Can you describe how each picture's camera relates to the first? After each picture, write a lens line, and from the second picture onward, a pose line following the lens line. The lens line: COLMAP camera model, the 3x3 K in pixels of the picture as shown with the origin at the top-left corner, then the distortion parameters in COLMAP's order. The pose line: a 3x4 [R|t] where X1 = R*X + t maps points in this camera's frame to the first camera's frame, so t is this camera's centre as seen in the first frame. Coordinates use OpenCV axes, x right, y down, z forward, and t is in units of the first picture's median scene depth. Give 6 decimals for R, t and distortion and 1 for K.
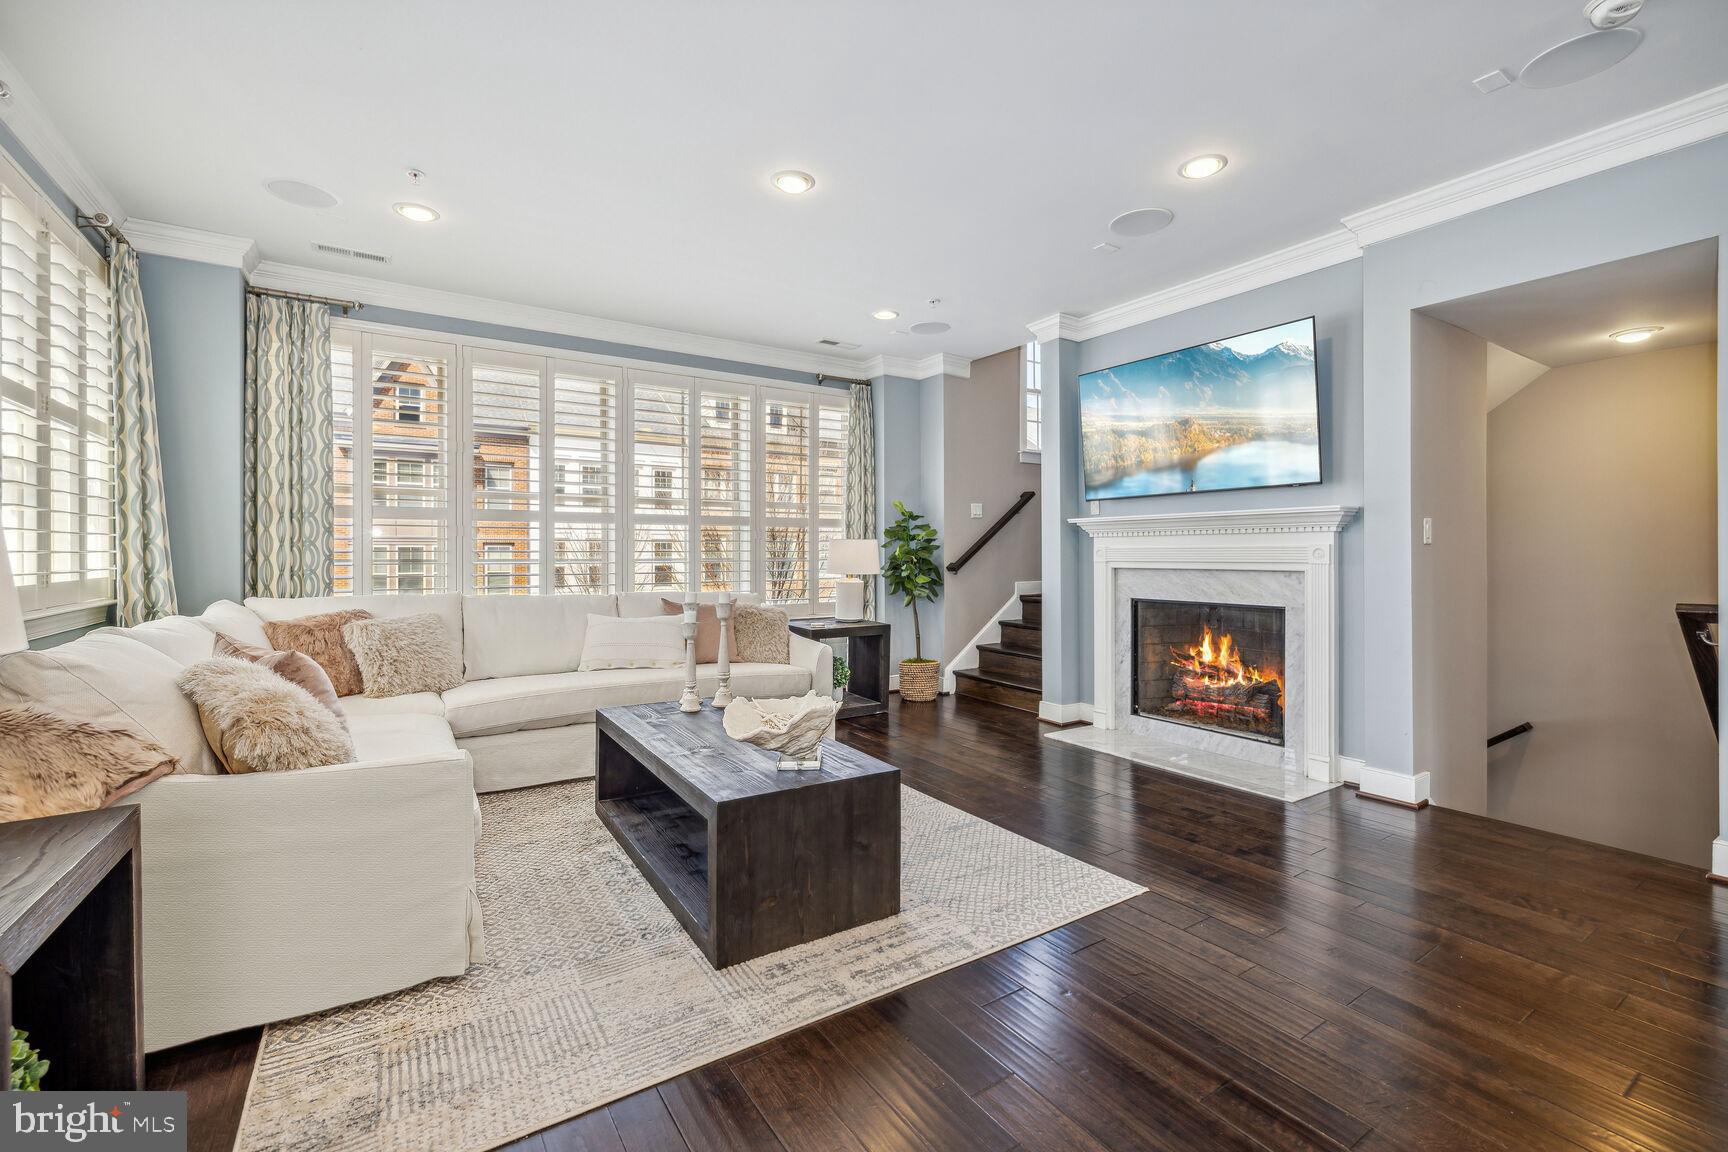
lens RADIAL K [[745.3, 0, 858.2], [0, 745.3, 553.6], [0, 0, 1]] dist [0.005335, 0.000124]
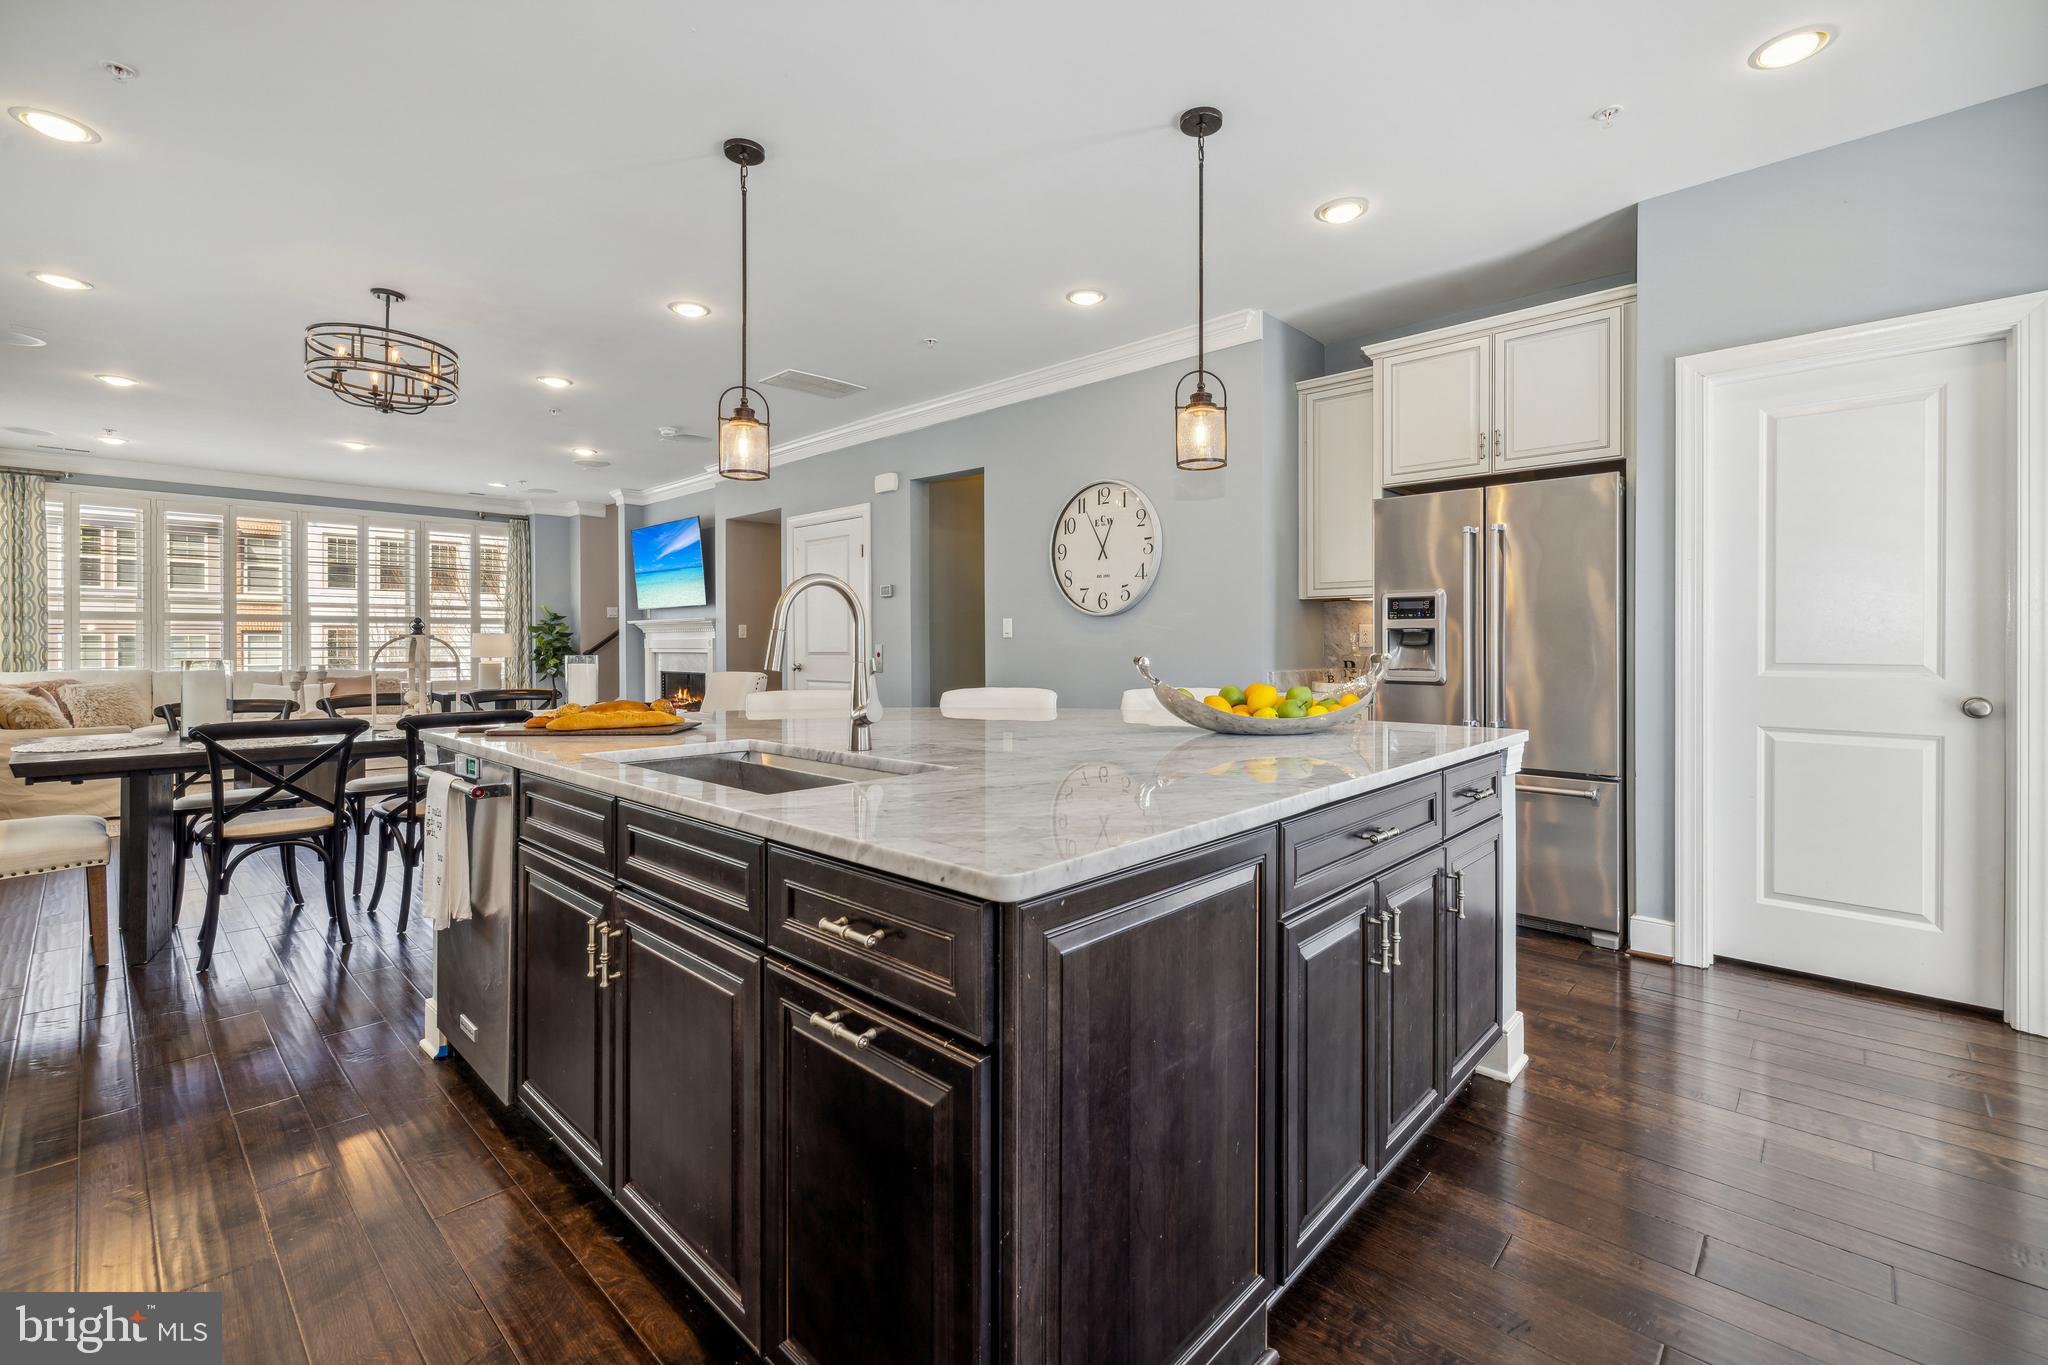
lens RADIAL K [[883.3, 0, 1006.9], [0, 883.3, 645.1], [0, 0, 1]] dist [0.005335, 0.000124]
pose [[0.973613, 0.000037, 0.228204, 0.731254], [-0.000180, 1.000000, 0.000605, 0.001644], [-0.228204, -0.000630, 0.973613, -1.125399]]
